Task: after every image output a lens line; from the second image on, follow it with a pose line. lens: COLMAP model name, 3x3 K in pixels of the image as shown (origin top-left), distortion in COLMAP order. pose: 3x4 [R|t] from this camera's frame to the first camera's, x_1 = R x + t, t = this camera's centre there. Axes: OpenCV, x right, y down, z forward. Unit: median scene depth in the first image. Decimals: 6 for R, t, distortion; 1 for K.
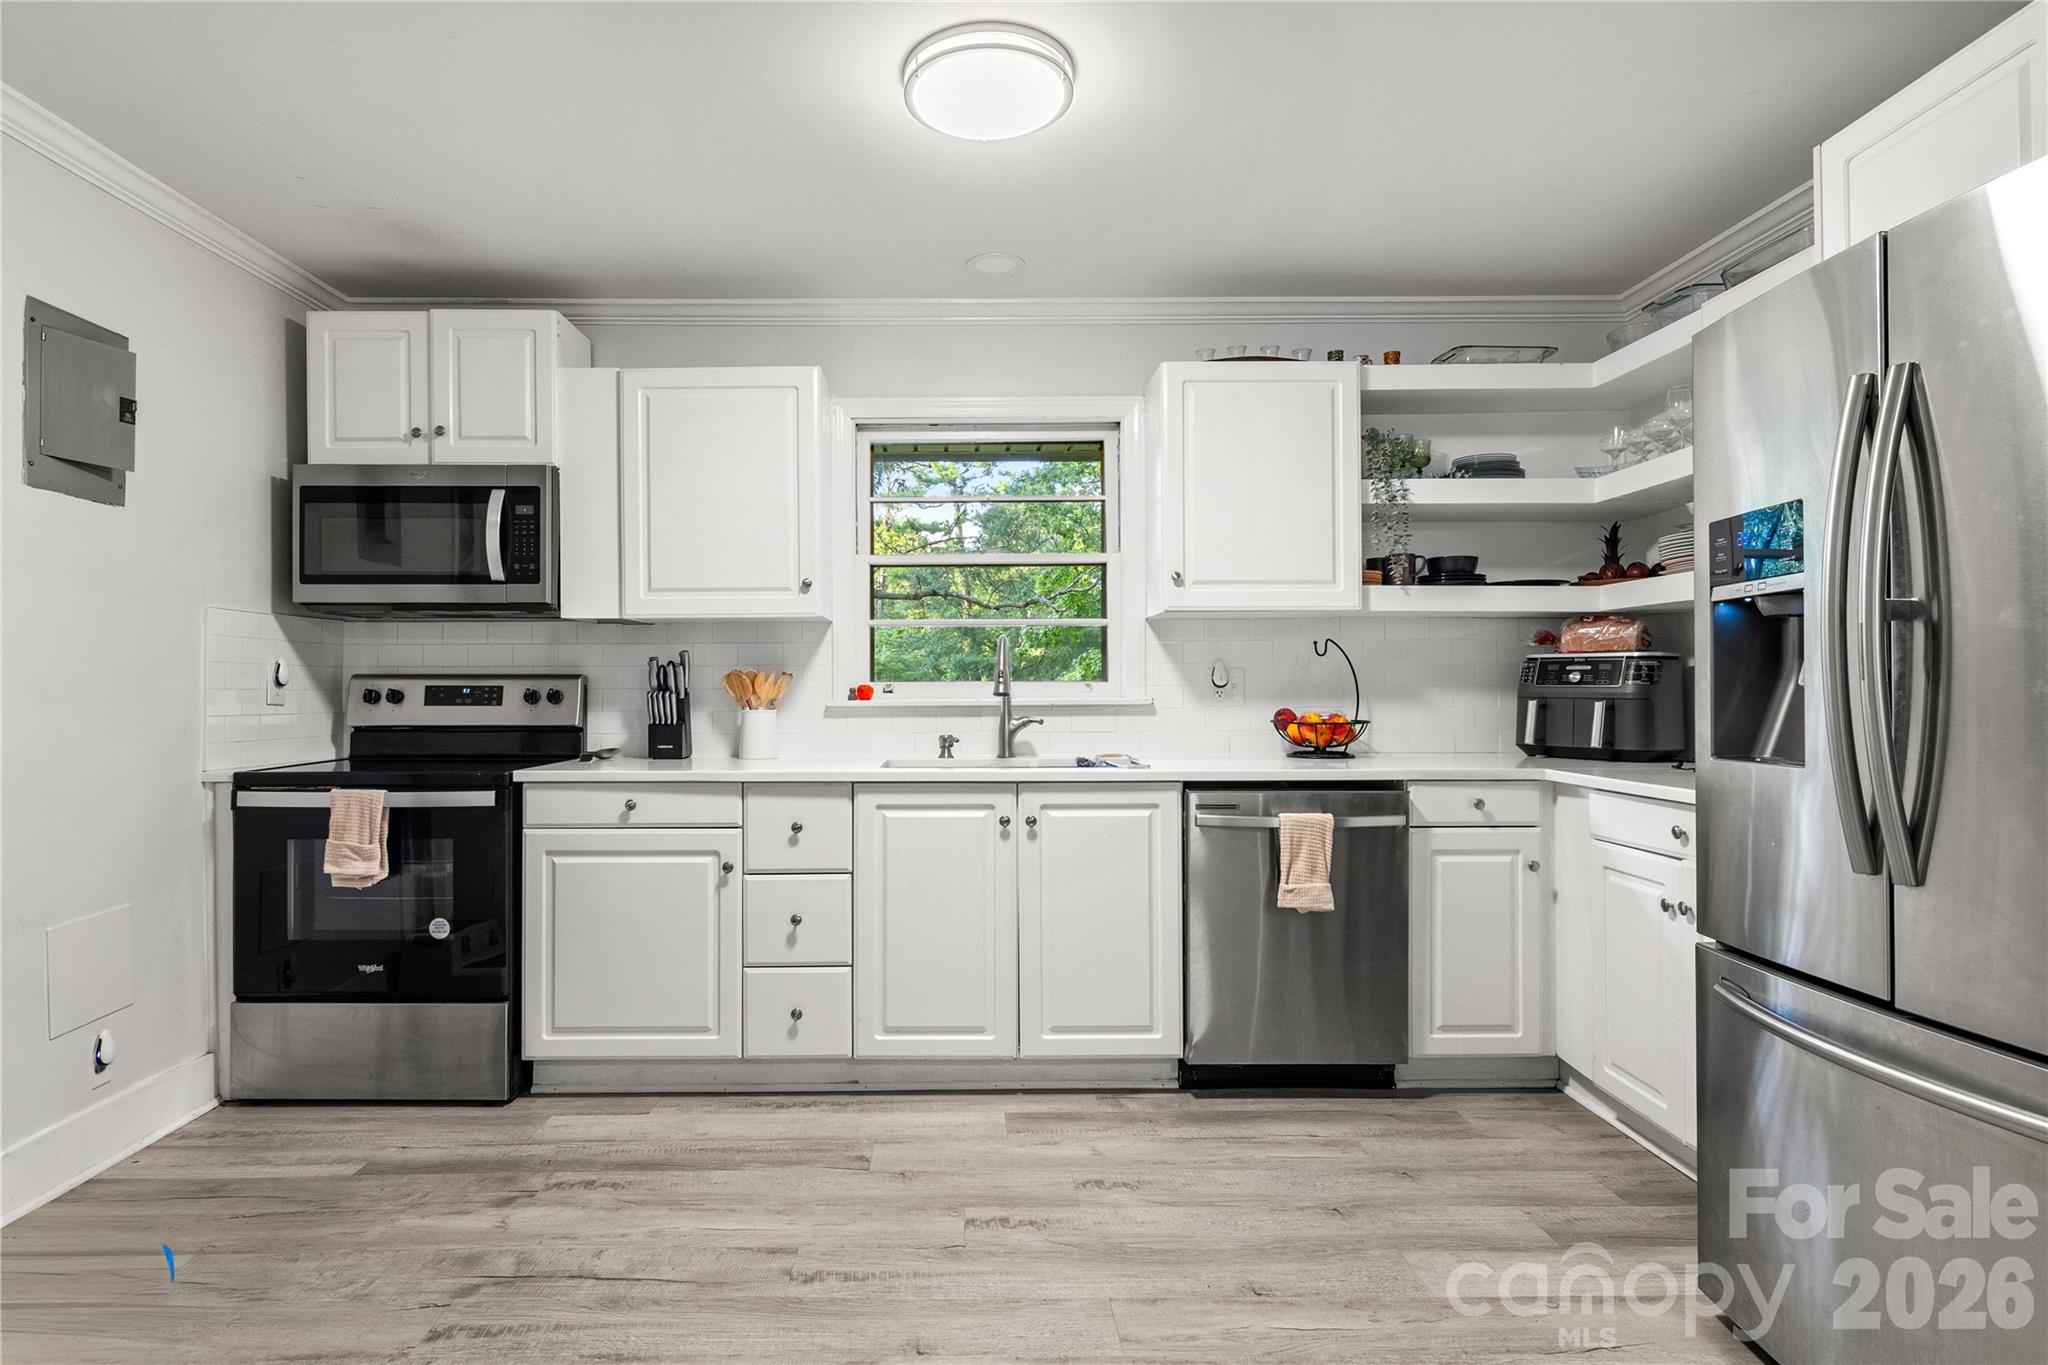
lens RADIAL K [[1076.1, 0, 971.3], [0, 1076.1, 681.1], [0, 0, 1]] dist [-0.000310, 0.001384]
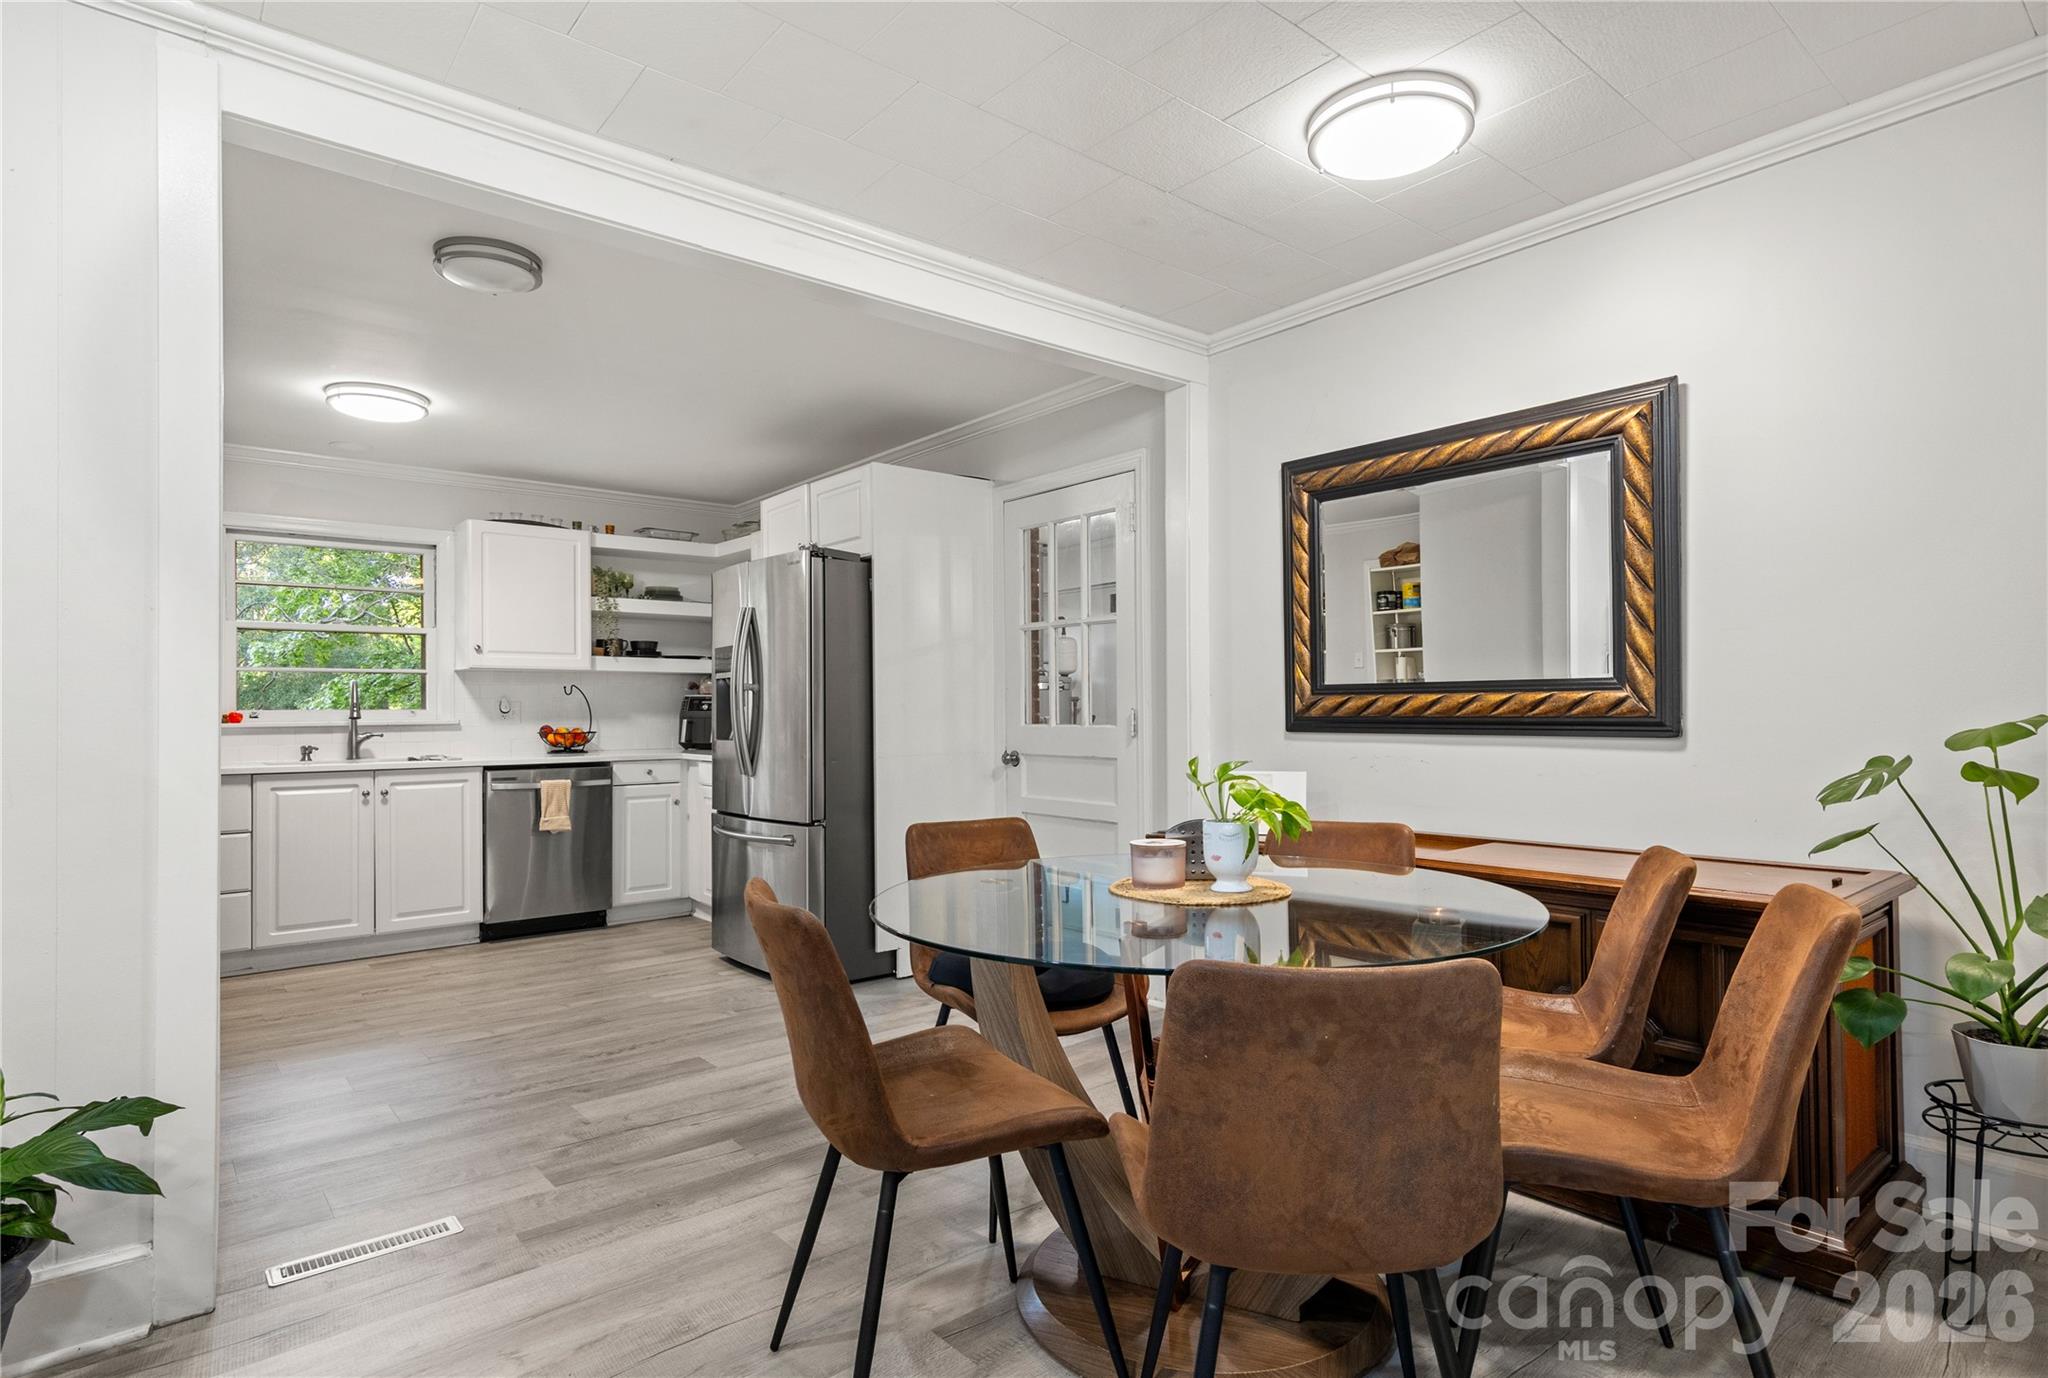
lens RADIAL K [[1043.9, 0, 1028.5], [0, 1043.9, 700.5], [0, 0, 1]] dist [-0.000778, 0.000037]
pose [[0.764419, 0.003927, 0.644708, -0.226275], [0.000137, 0.999980, -0.006253, -0.004172], [-0.644720, 0.004869, 0.764404, -0.895946]]
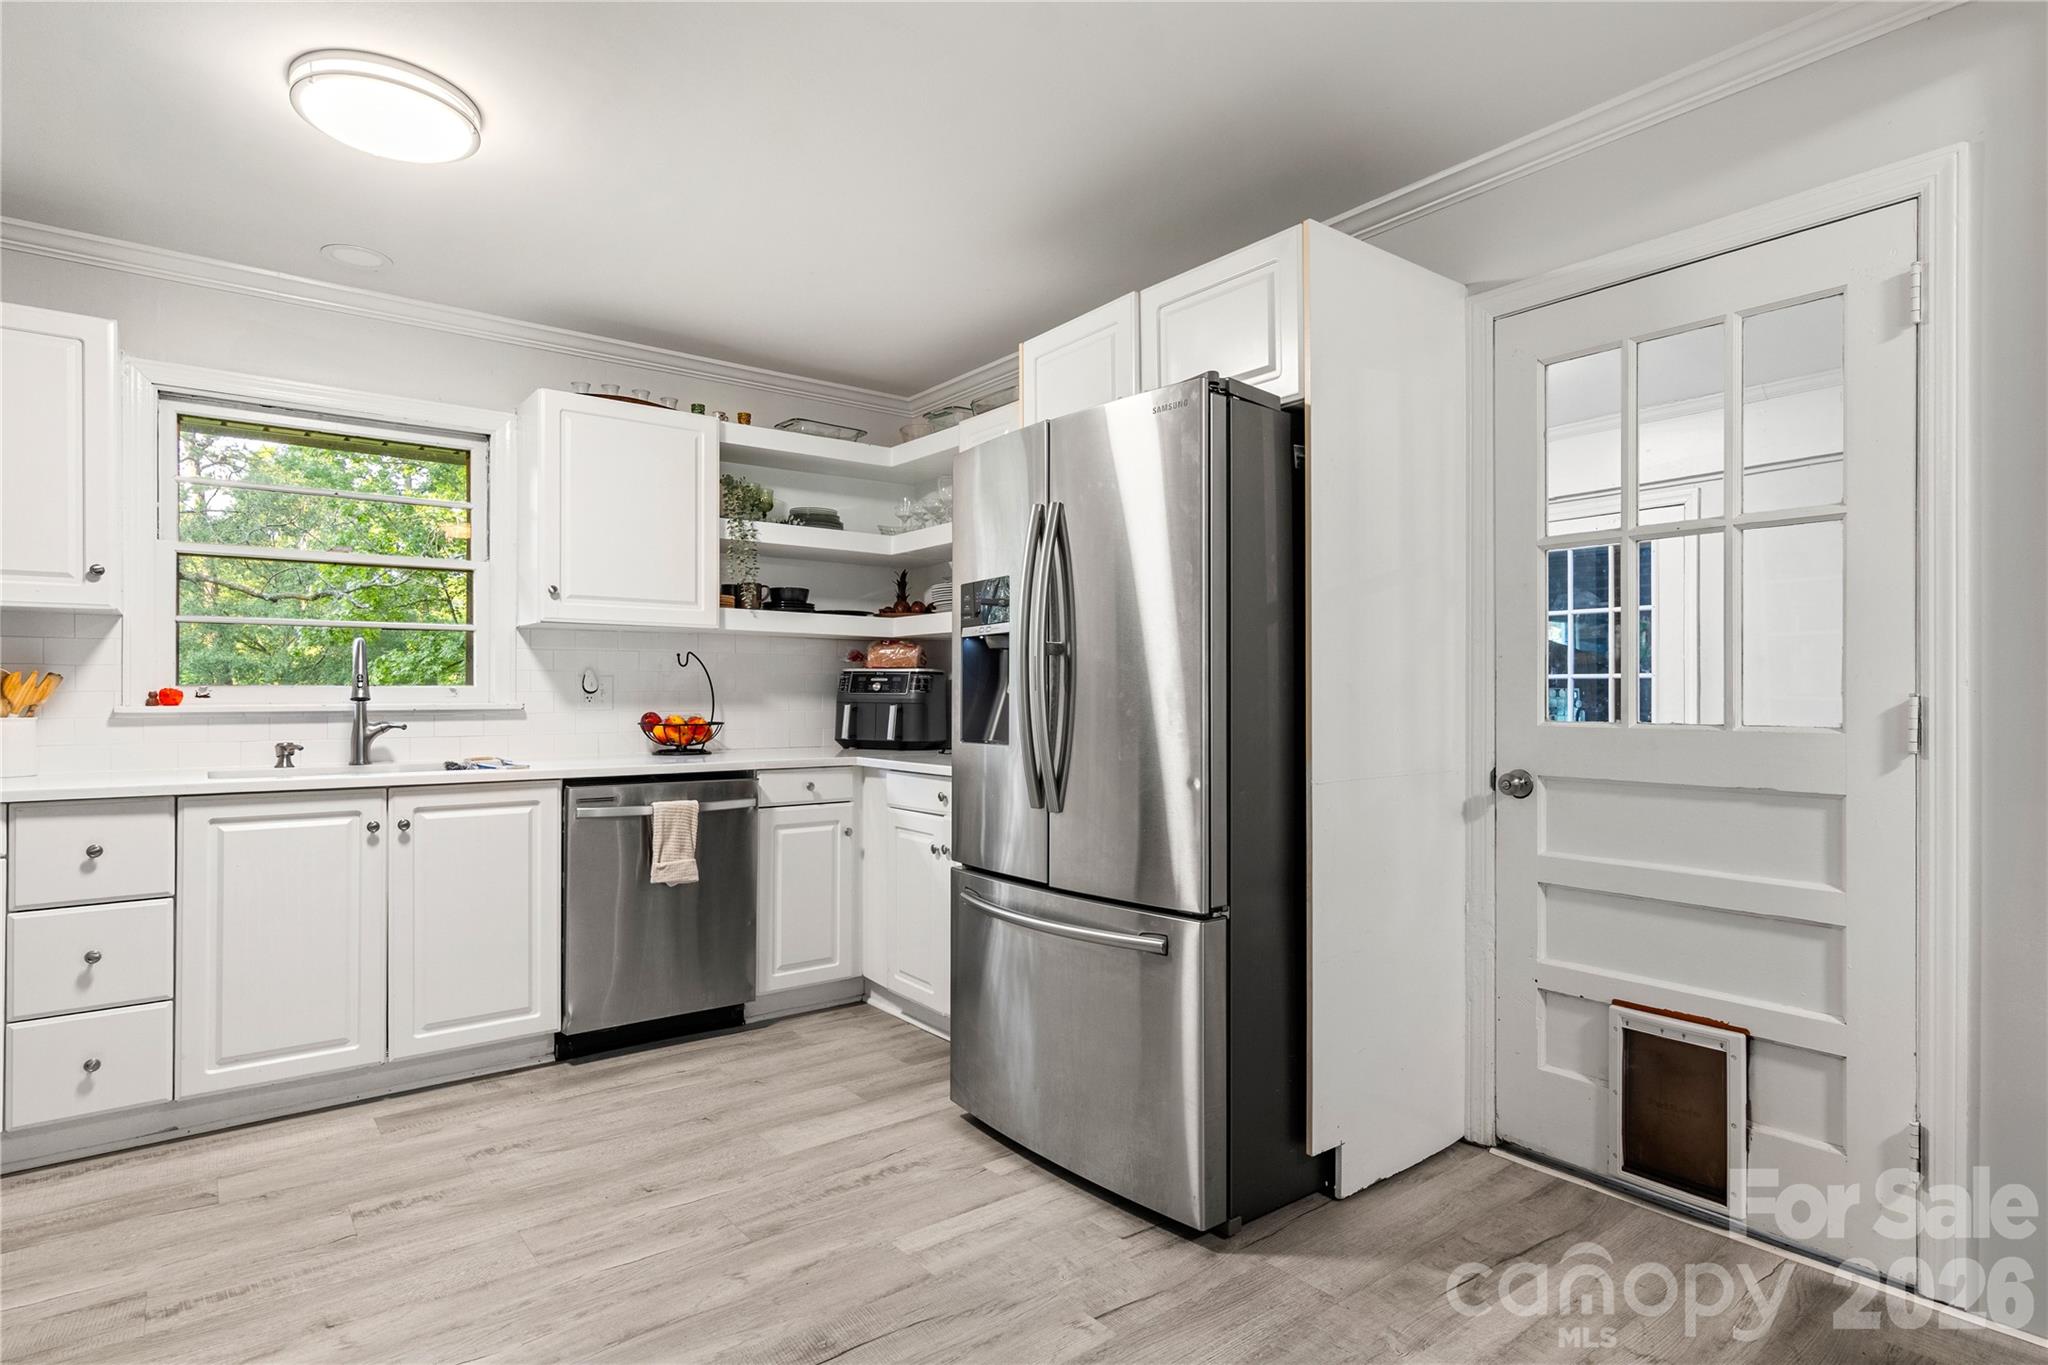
lens RADIAL K [[1056.9, 0, 1022.4], [0, 1056.9, 688.7], [0, 0, 1]] dist [0.000811, 0.001857]
pose [[0.792624, 0.007929, 0.609660, -0.089591], [-0.008244, 0.999963, -0.002286, 0.000016], [-0.609656, -0.003214, 0.792660, -0.138140]]
